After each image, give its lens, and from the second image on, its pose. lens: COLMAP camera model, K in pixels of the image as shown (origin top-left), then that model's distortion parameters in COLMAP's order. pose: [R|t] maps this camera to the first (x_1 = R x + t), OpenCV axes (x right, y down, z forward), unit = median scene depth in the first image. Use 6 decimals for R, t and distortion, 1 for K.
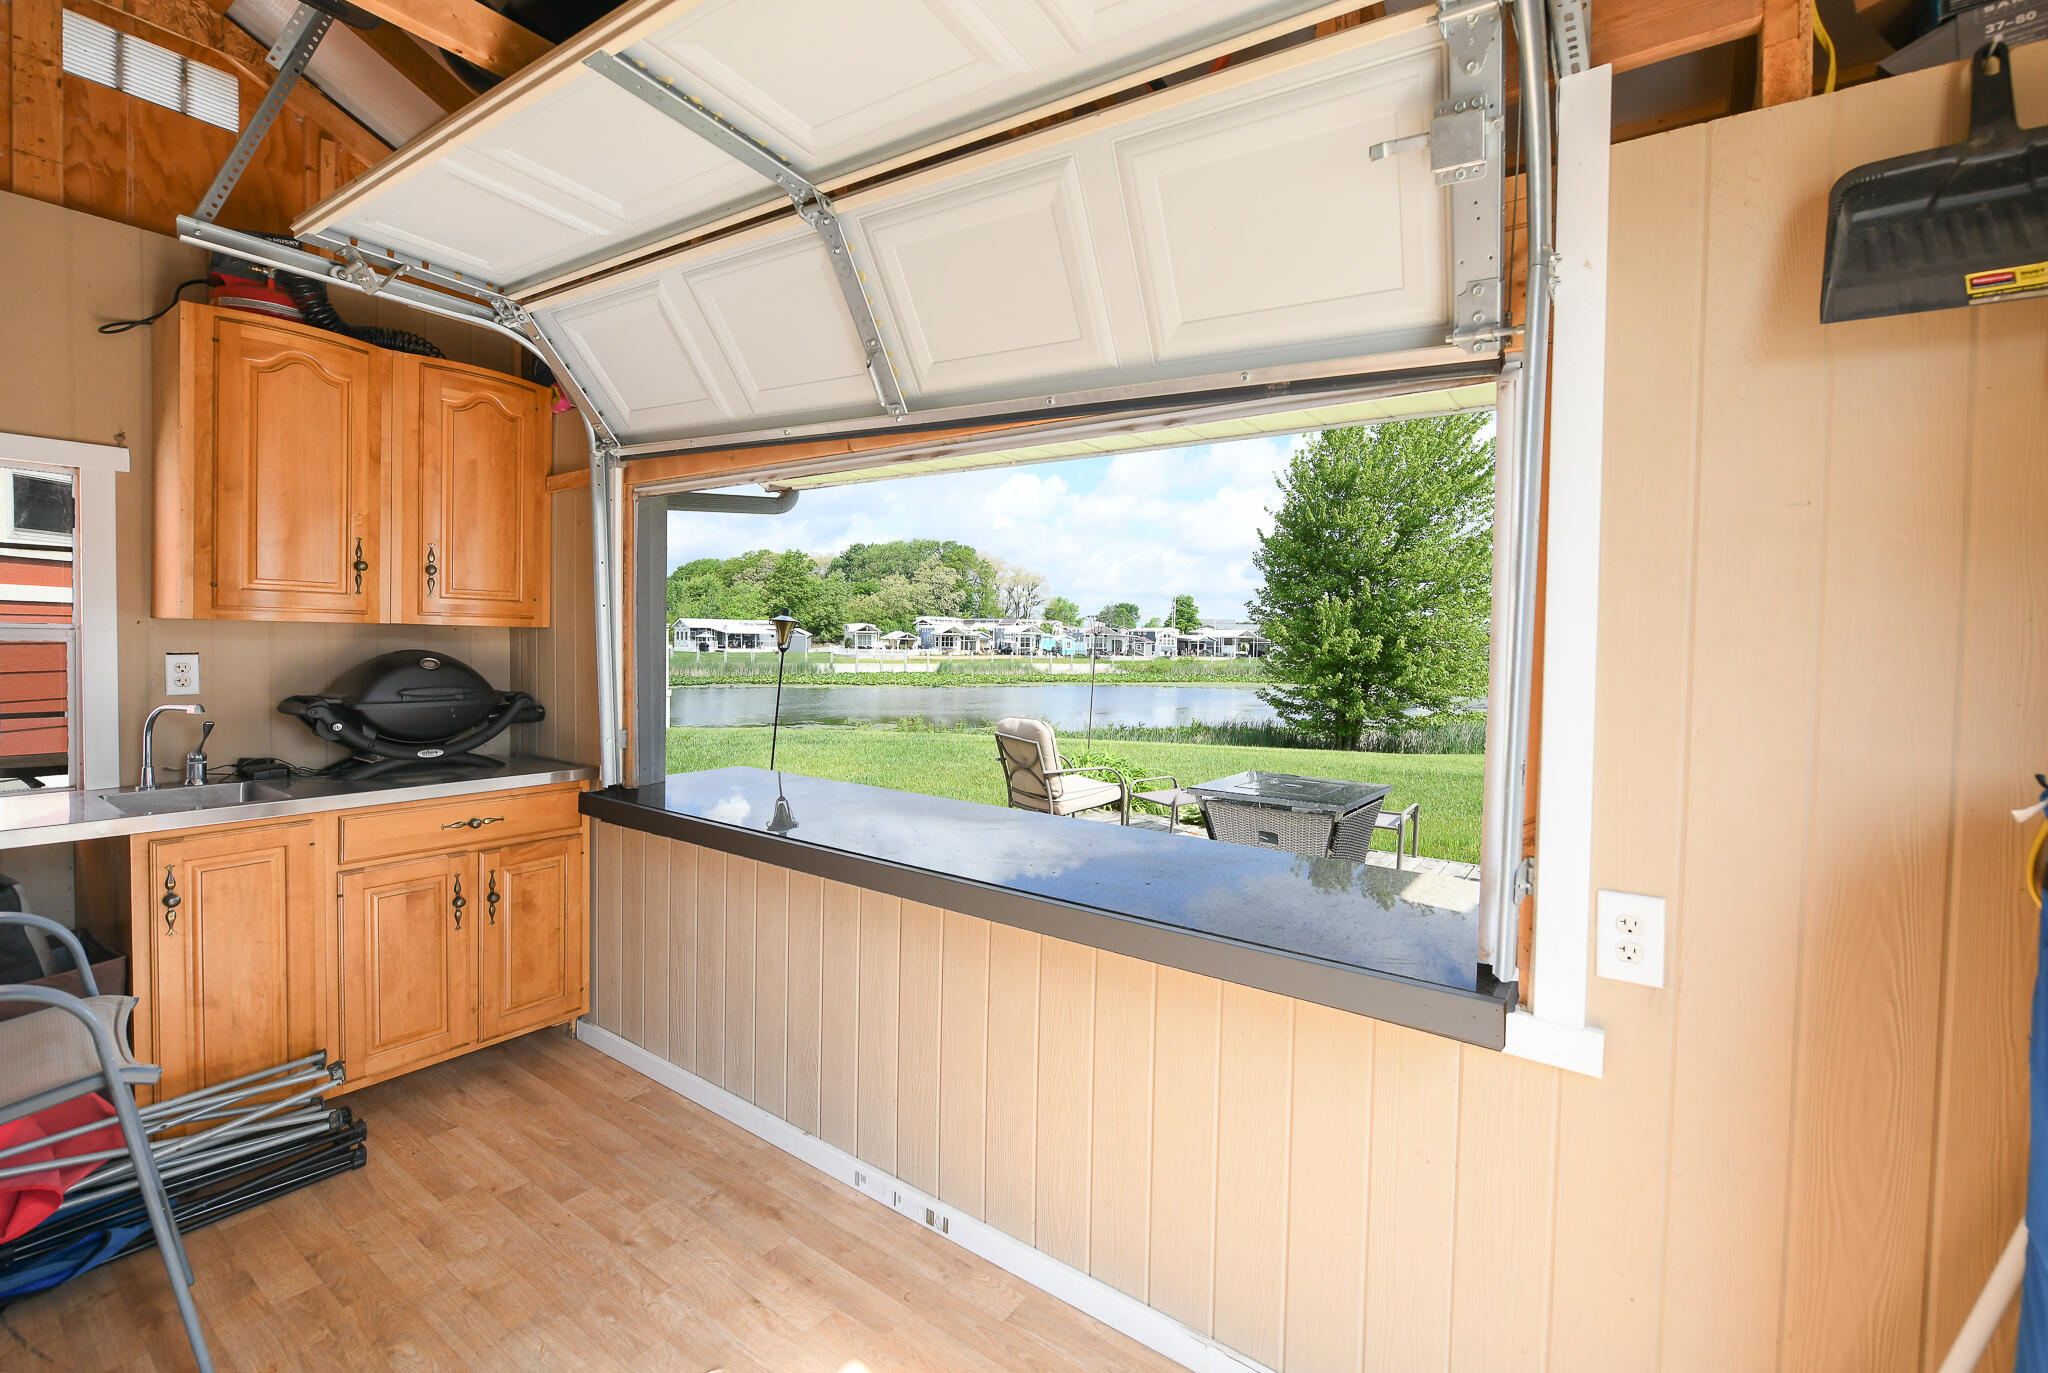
lens RADIAL K [[830.9, 0, 1008.7], [0, 830.9, 660.2], [0, 0, 1]] dist [-0.008100, -0.000050]
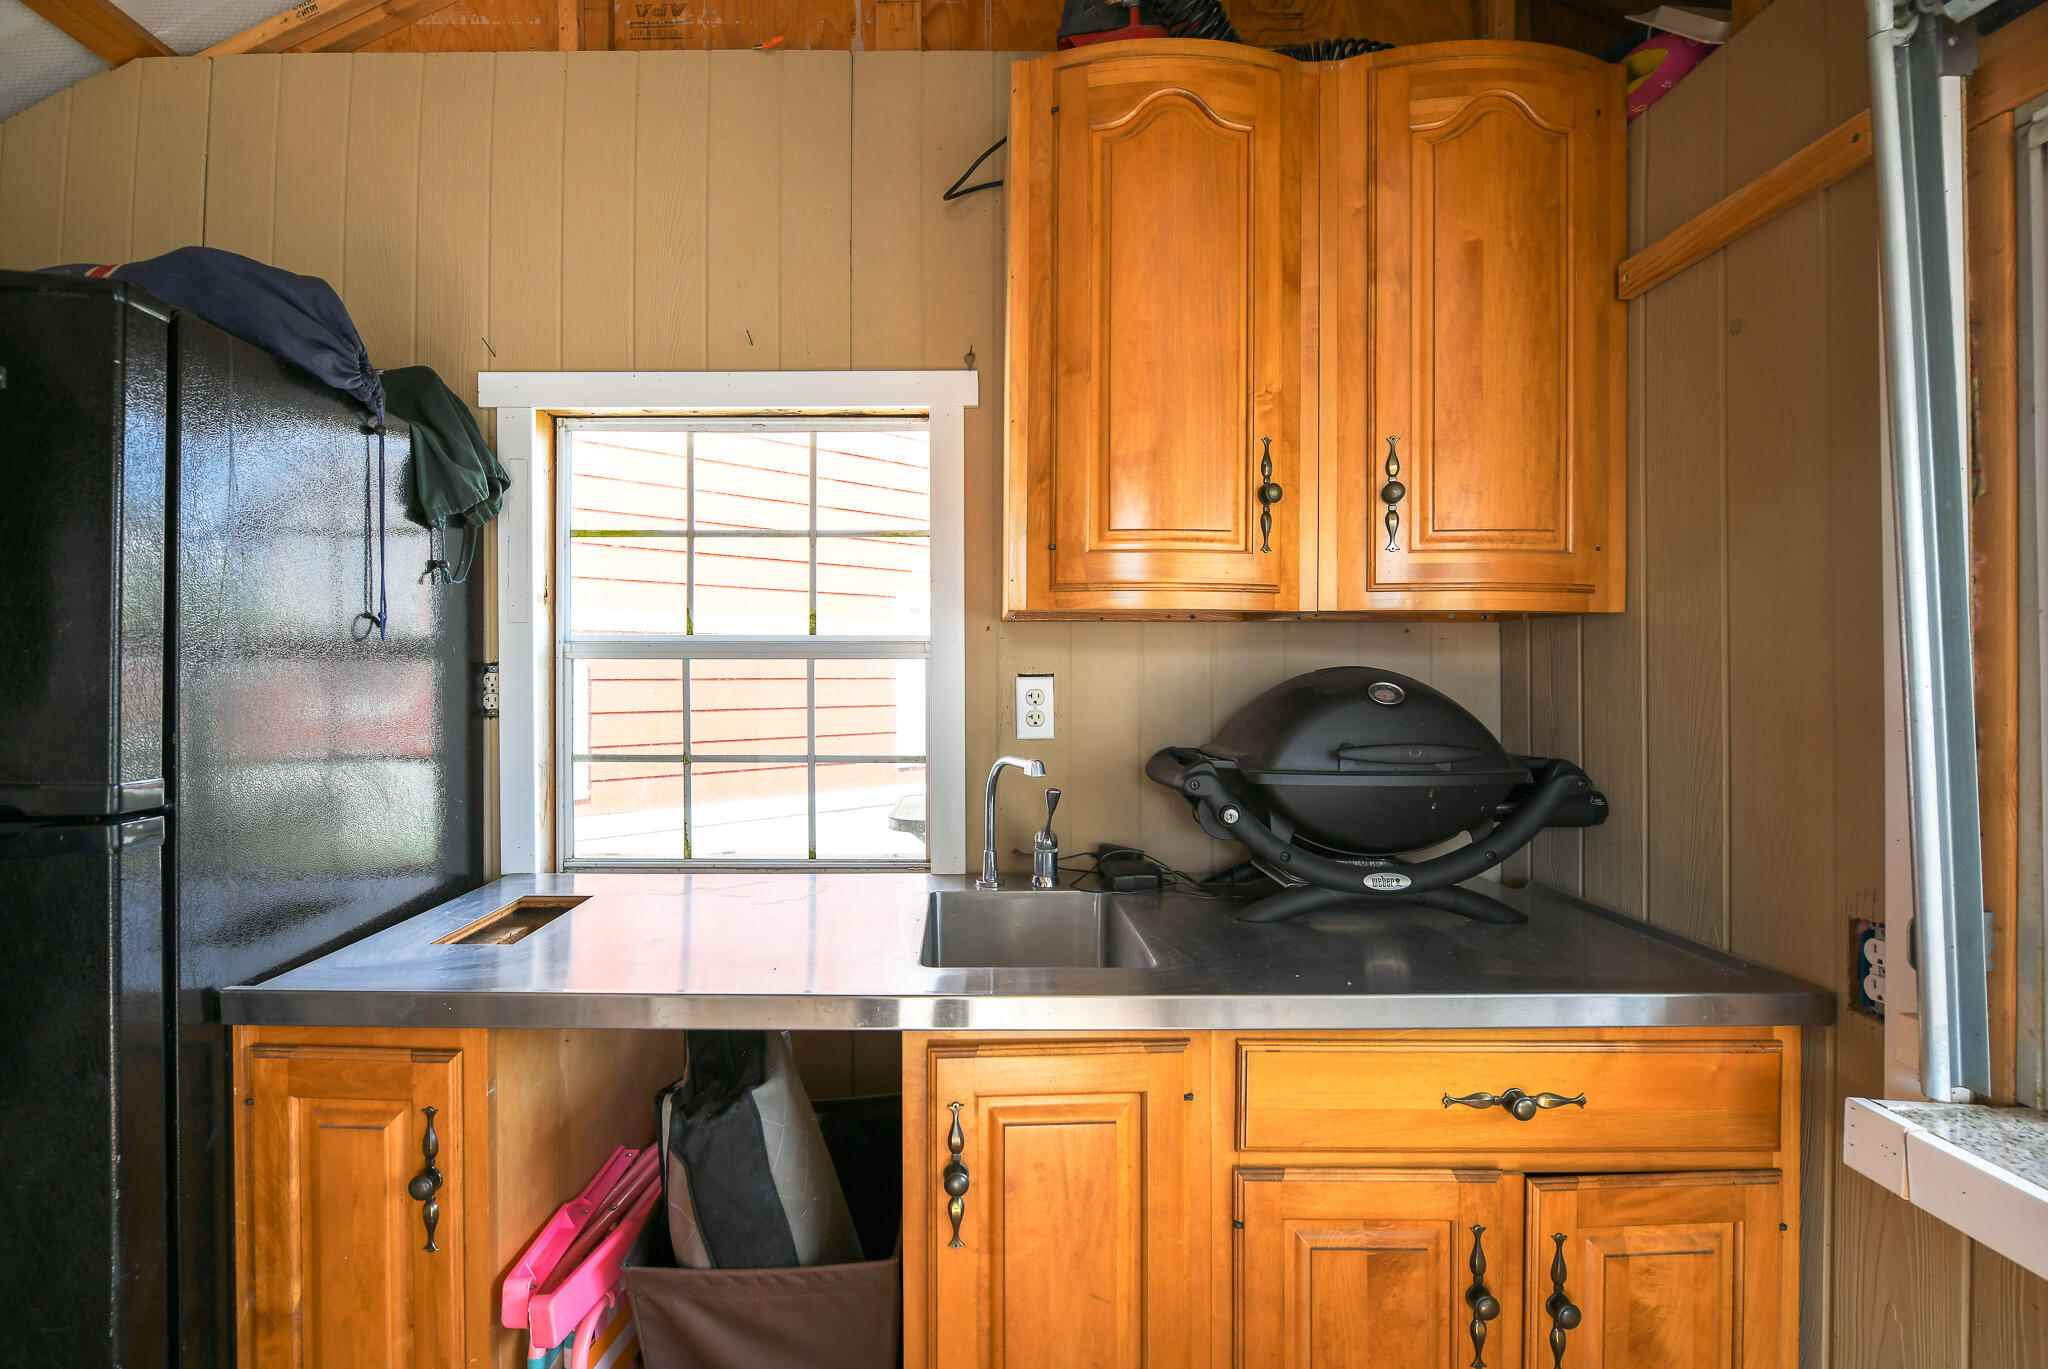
lens RADIAL K [[830.9, 0, 1024.6], [0, 830.9, 674.5], [0, 0, 1]] dist [-0.008100, -0.000050]
pose [[0.616169, -0.011877, -0.787525, -0.480814], [-0.007282, 0.999758, -0.020775, 0.005013], [0.787580, 0.018535, 0.615933, 0.576056]]
